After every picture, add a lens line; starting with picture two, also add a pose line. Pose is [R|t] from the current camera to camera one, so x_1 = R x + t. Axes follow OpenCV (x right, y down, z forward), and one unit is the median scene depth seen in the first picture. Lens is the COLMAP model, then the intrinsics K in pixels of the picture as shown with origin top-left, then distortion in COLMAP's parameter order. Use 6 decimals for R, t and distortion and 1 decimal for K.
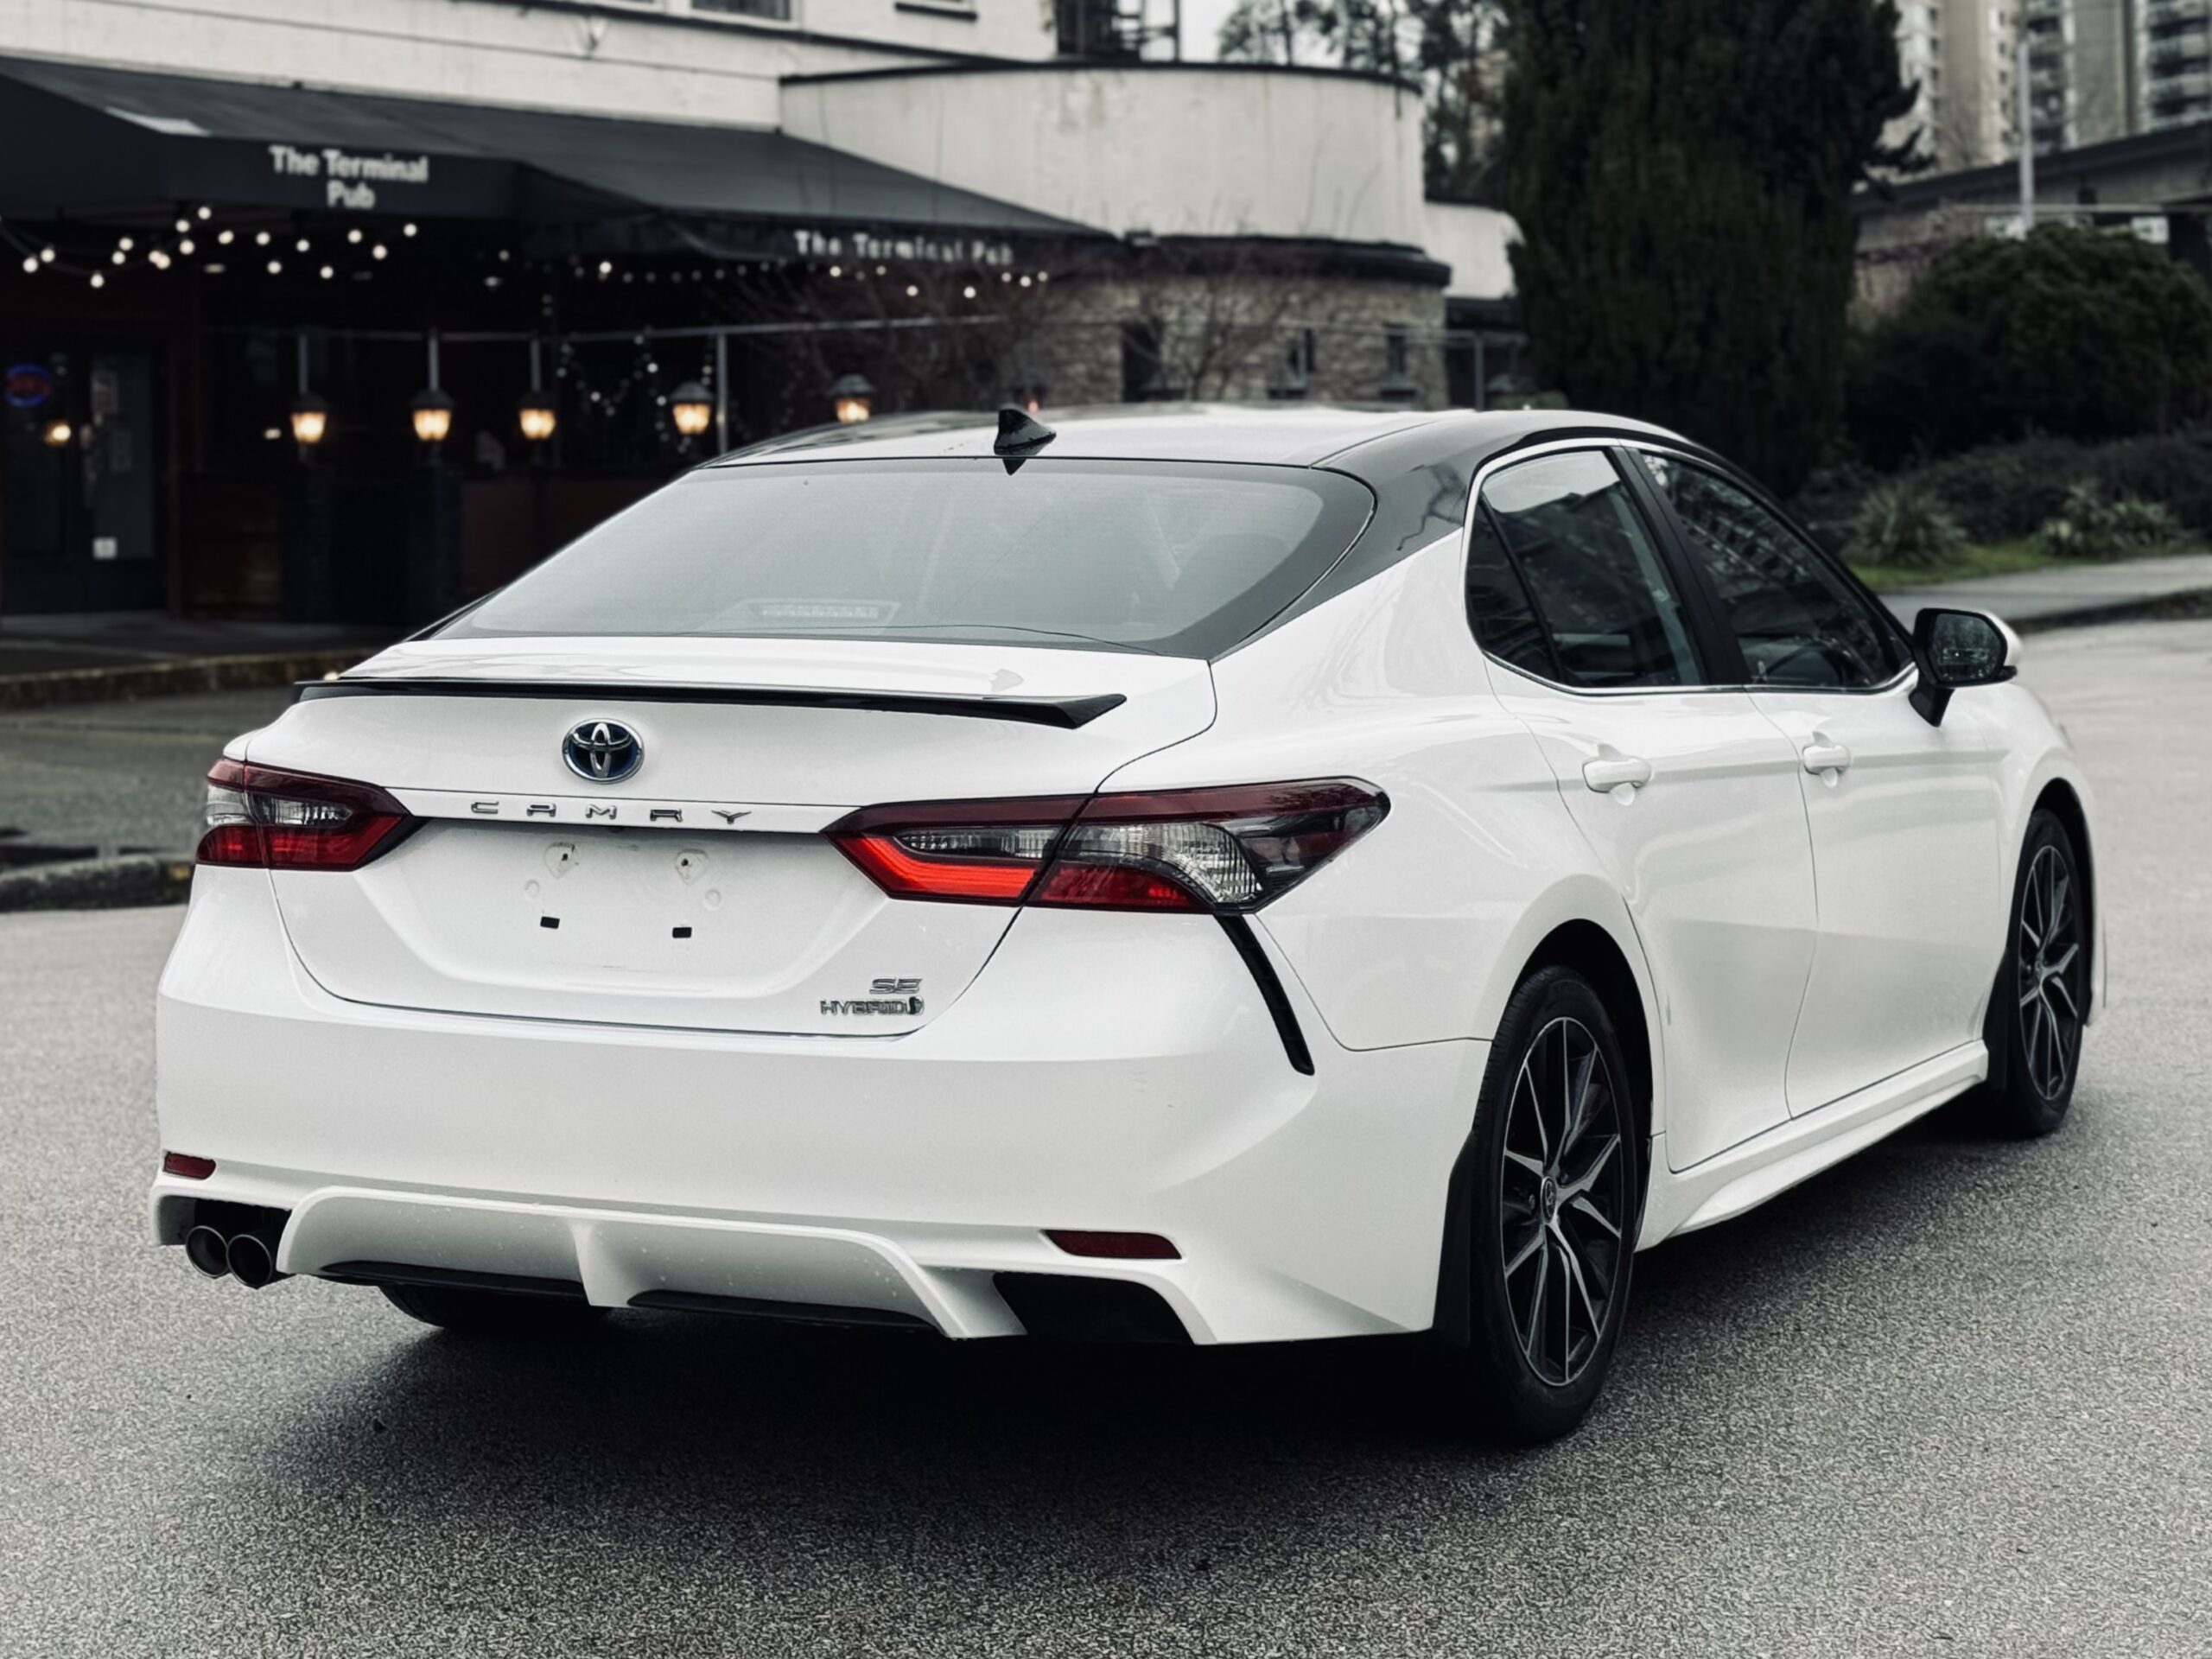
lens RADIAL K [[3959.5, 0, 1102.0], [0, 3959.5, 776.2], [0, 0, 1]] dist [0.130022, -0.054586]
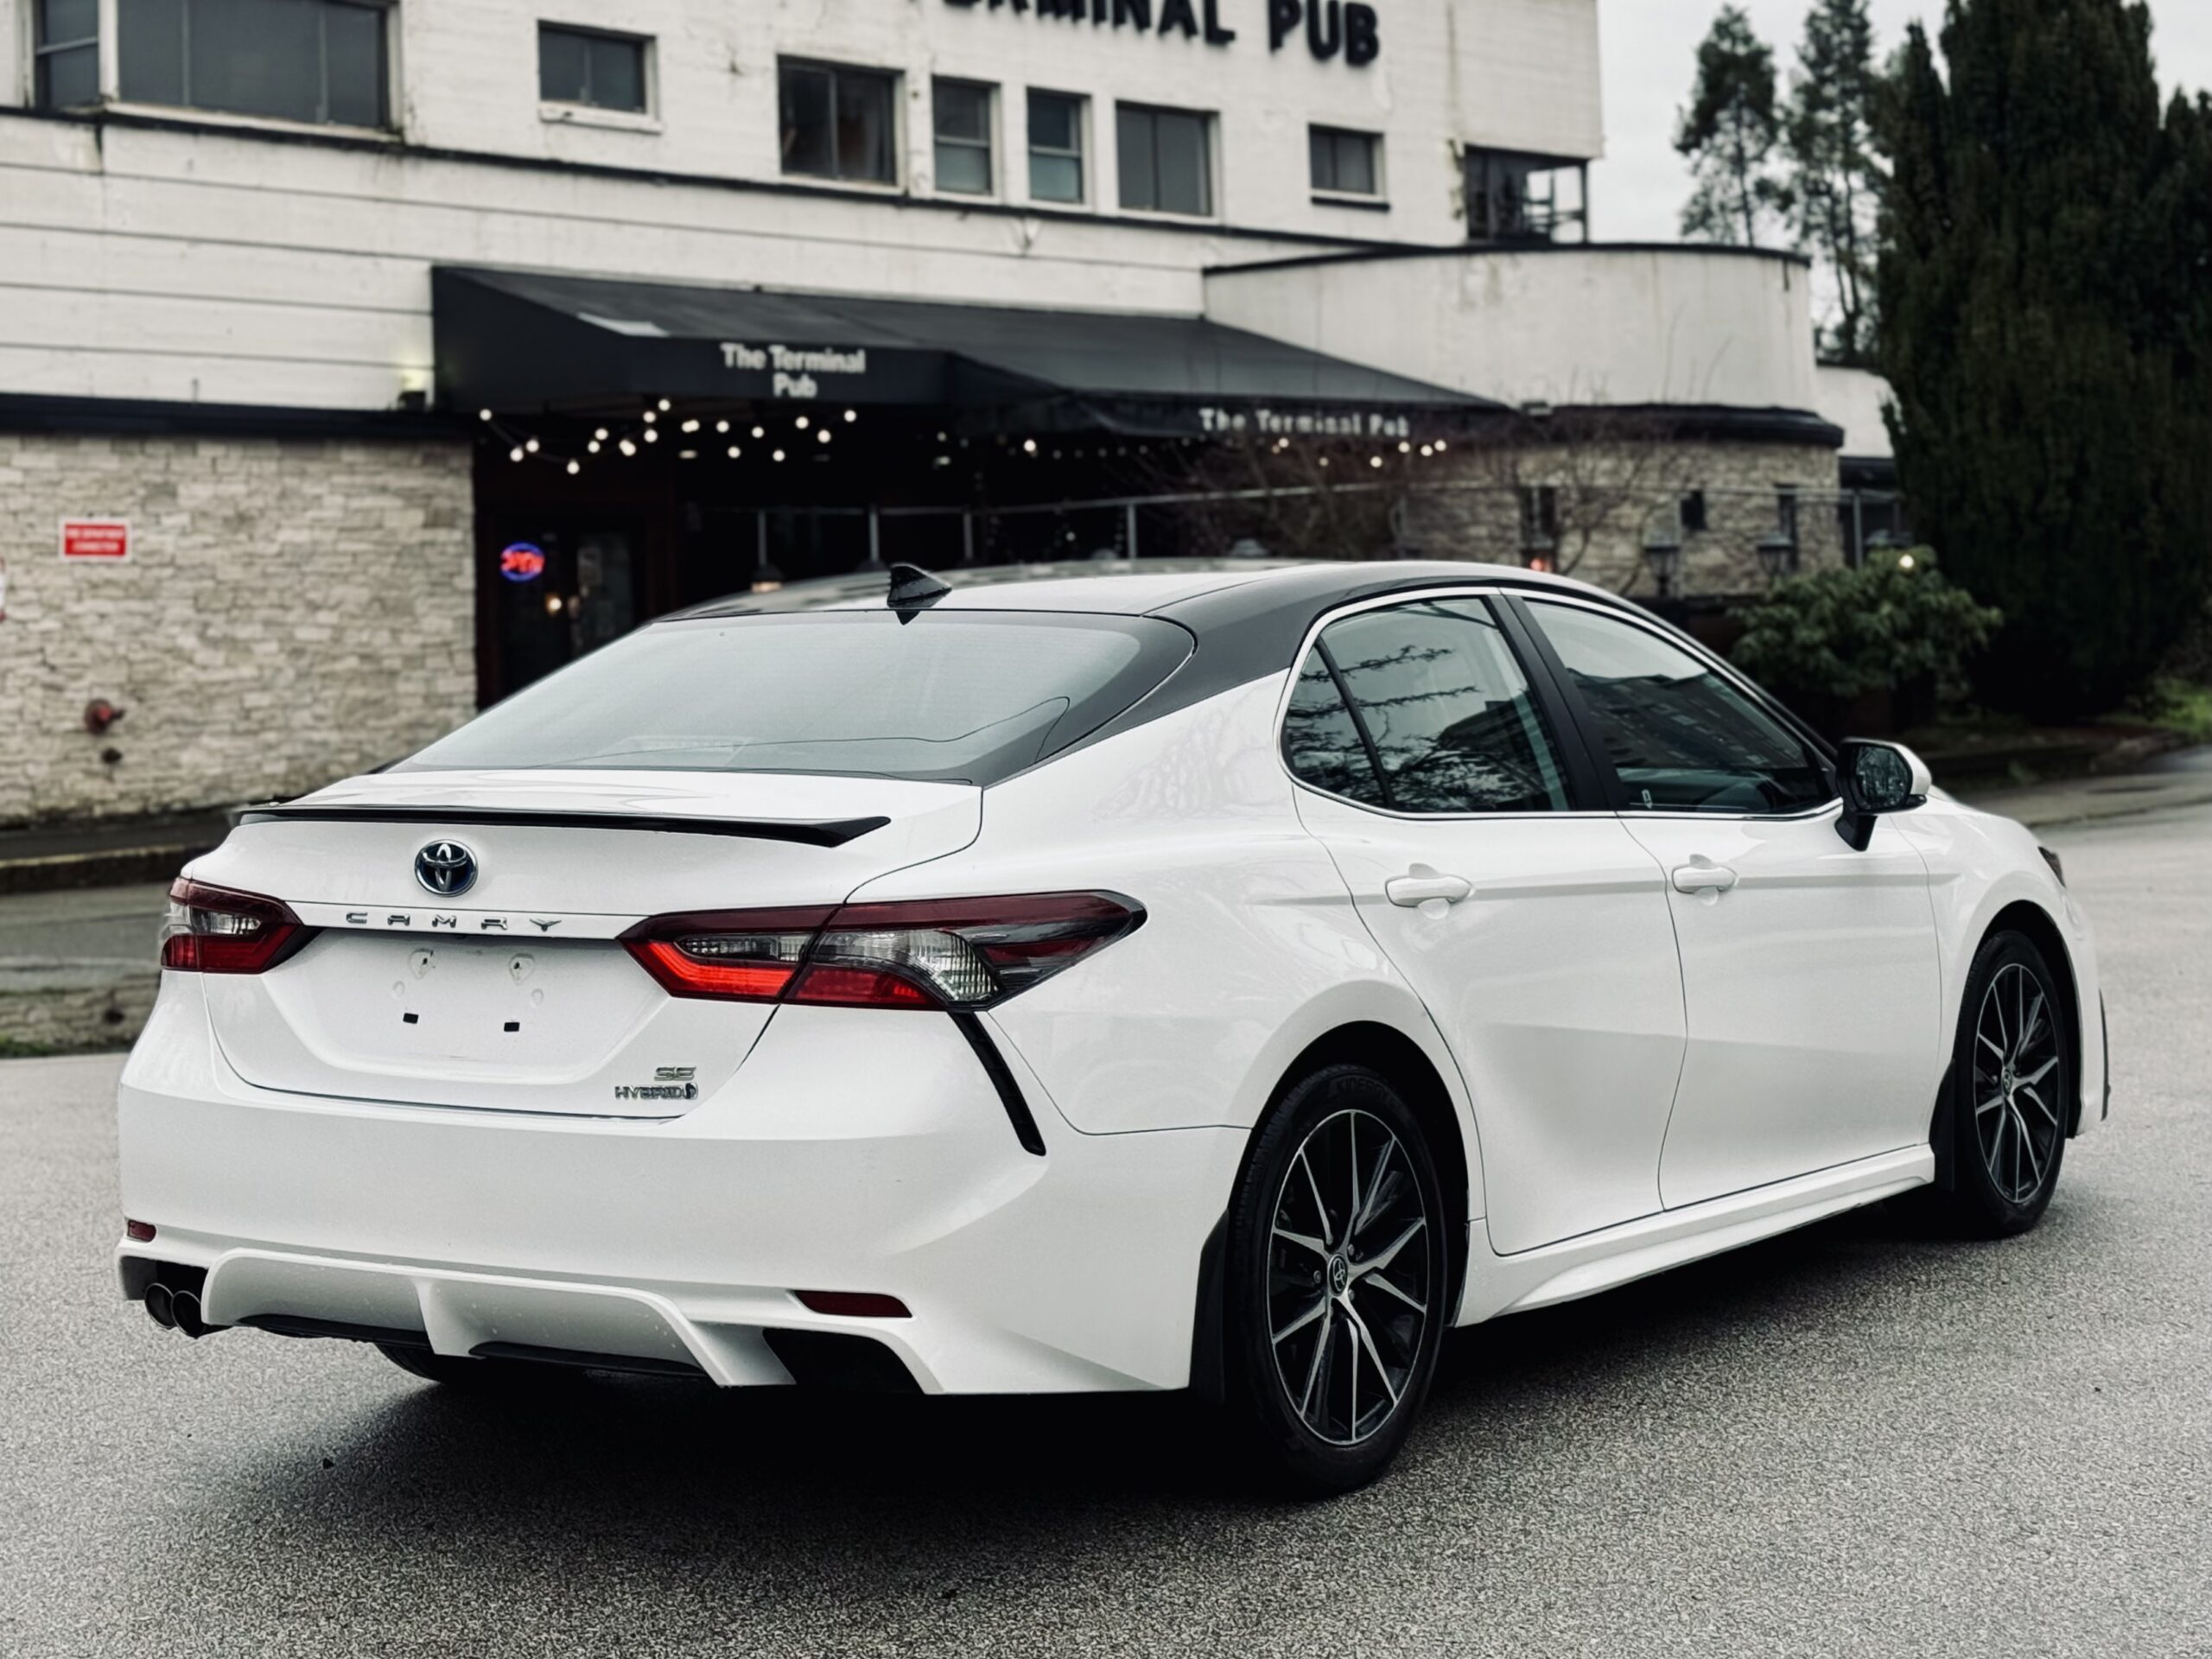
lens RADIAL K [[3699.0, 0, 1060.6], [0, 3699.0, 791.4], [0, 0, 1]] dist [0.122968, -0.045202]
pose [[0.990394, -0.004759, -0.138193, 0.023788], [0.000183, 0.999452, -0.033104, 0.000836], [0.138275, 0.032761, 0.989852, -0.004688]]
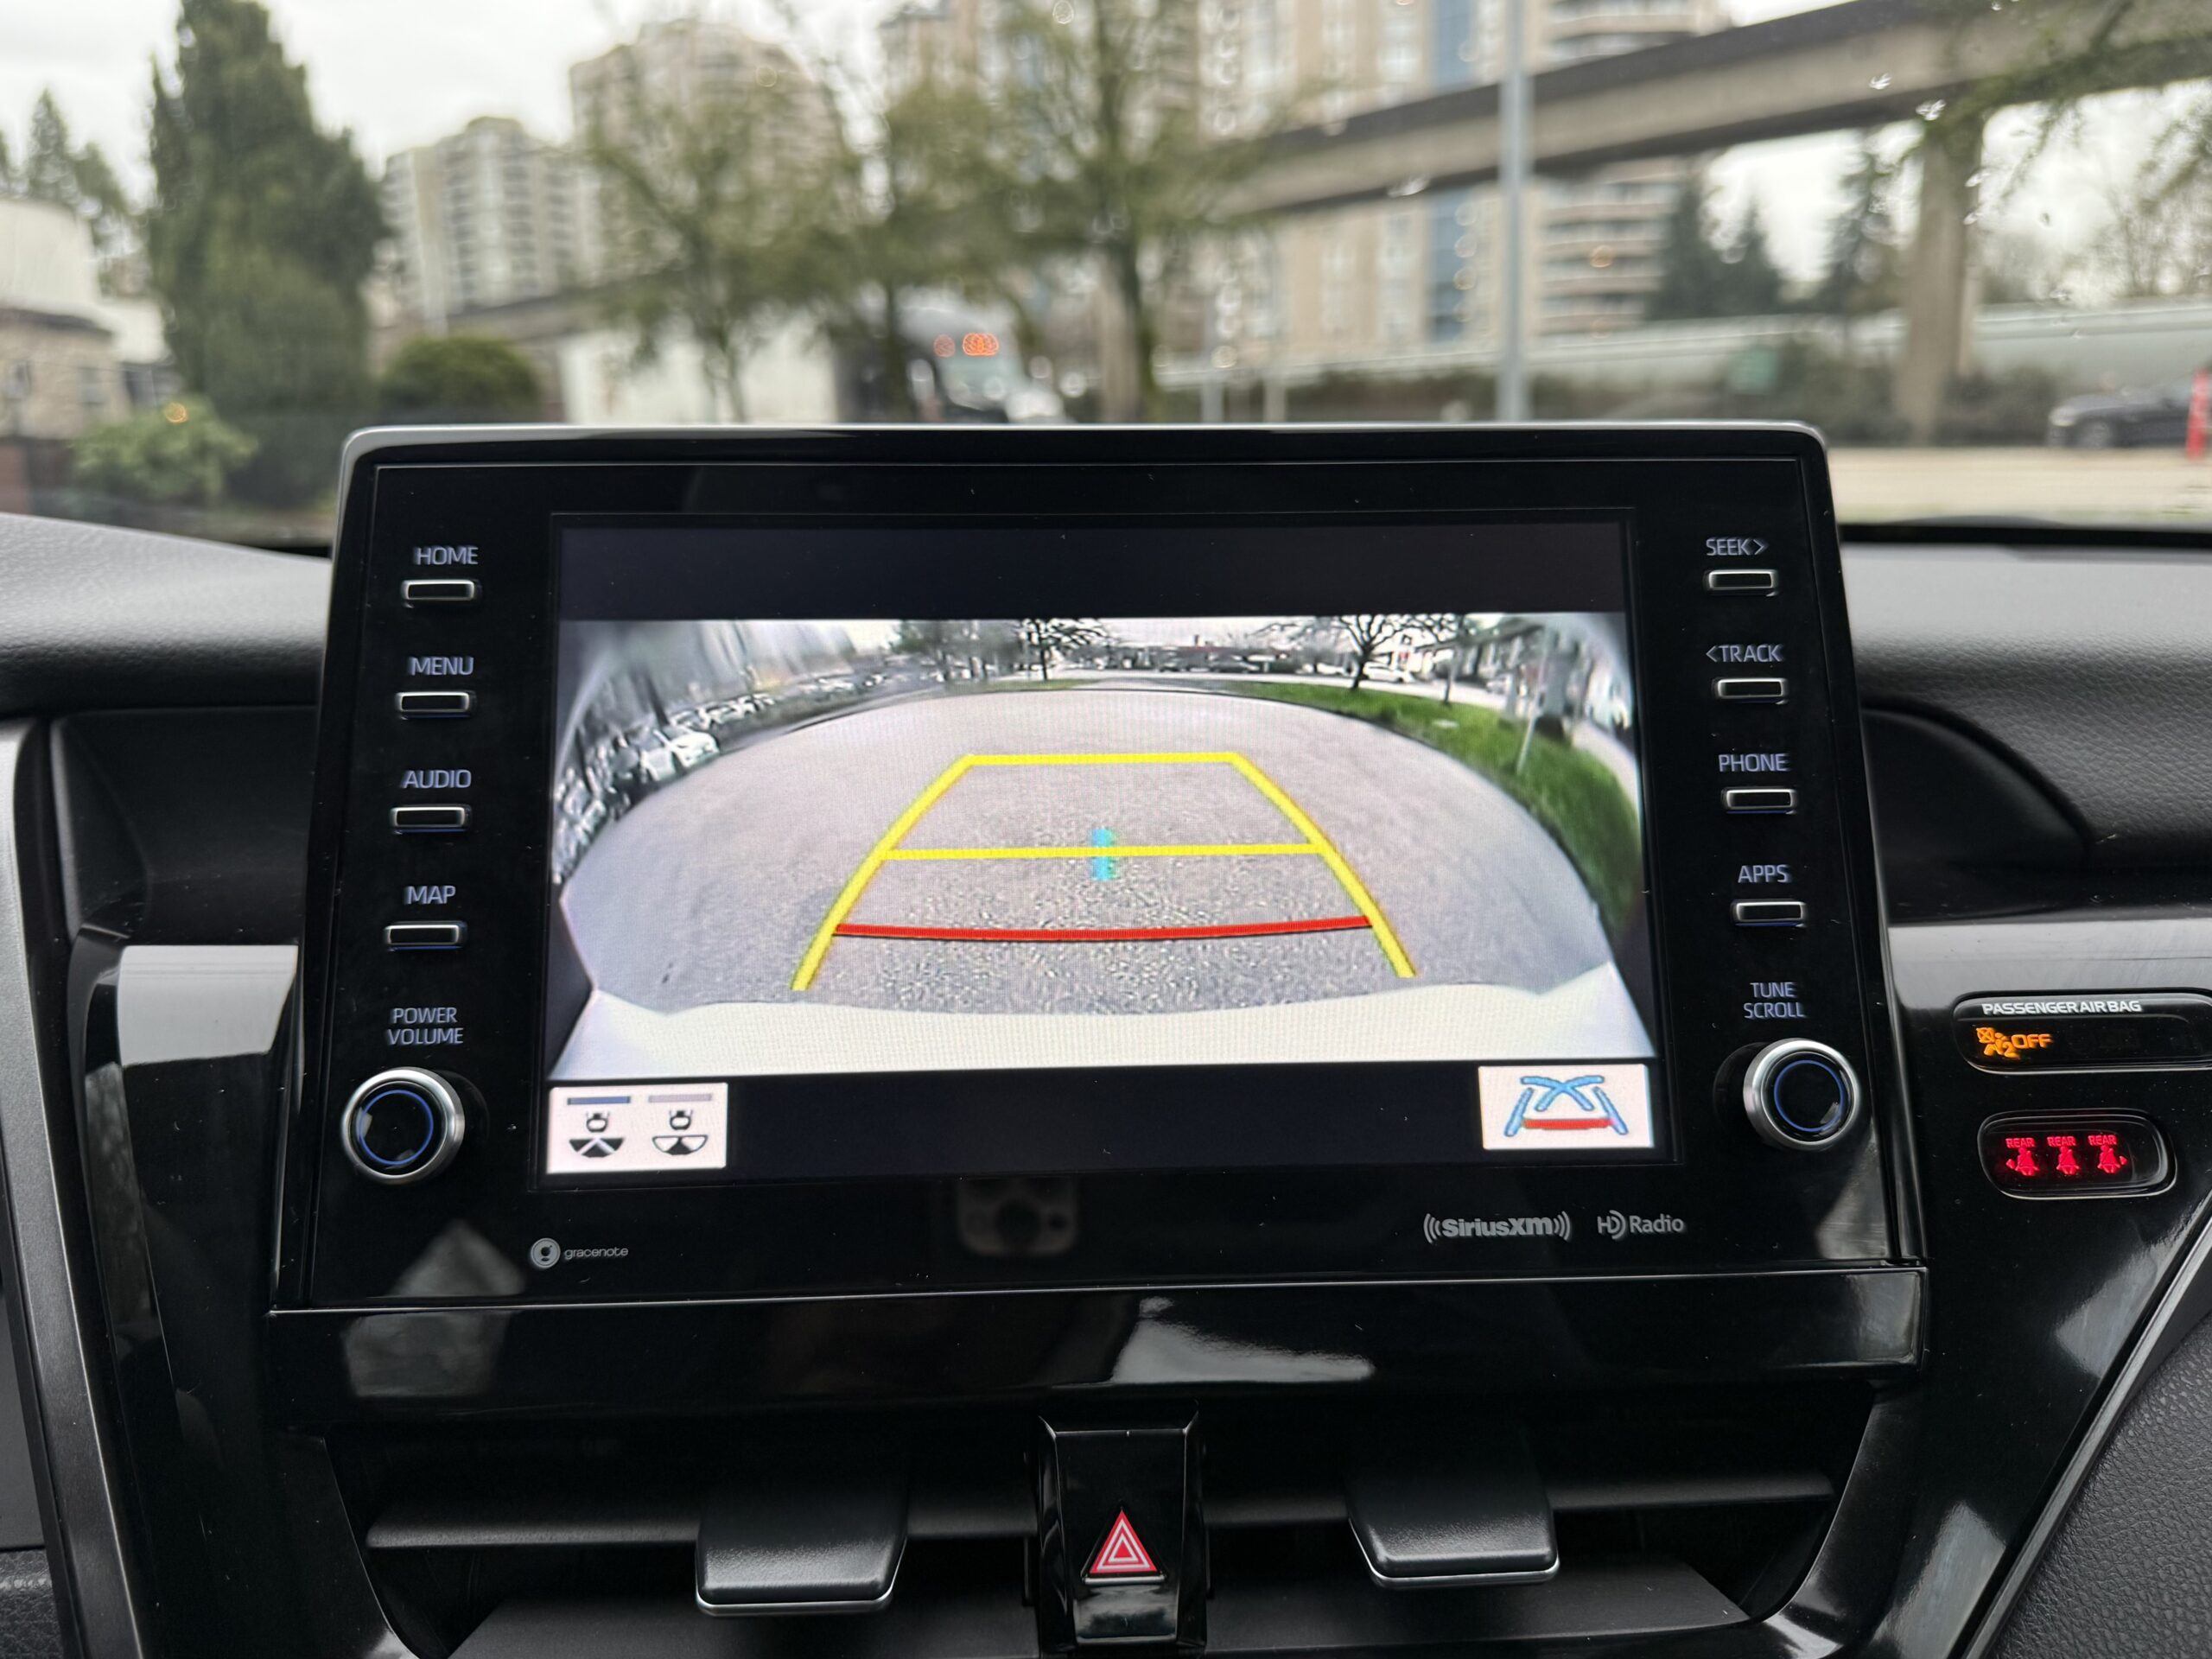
lens RADIAL K [[1703.1, 0, 1106.0], [0, 1703.1, 829.5], [0, 0, 1]] dist [-0.002073, -0.001651]
pose [[0.826809, -0.119943, 0.549546, 0.014741], [0.044622, 0.987908, 0.148484, -0.007271], [-0.560710, -0.098247, 0.822163, 0.183248]]
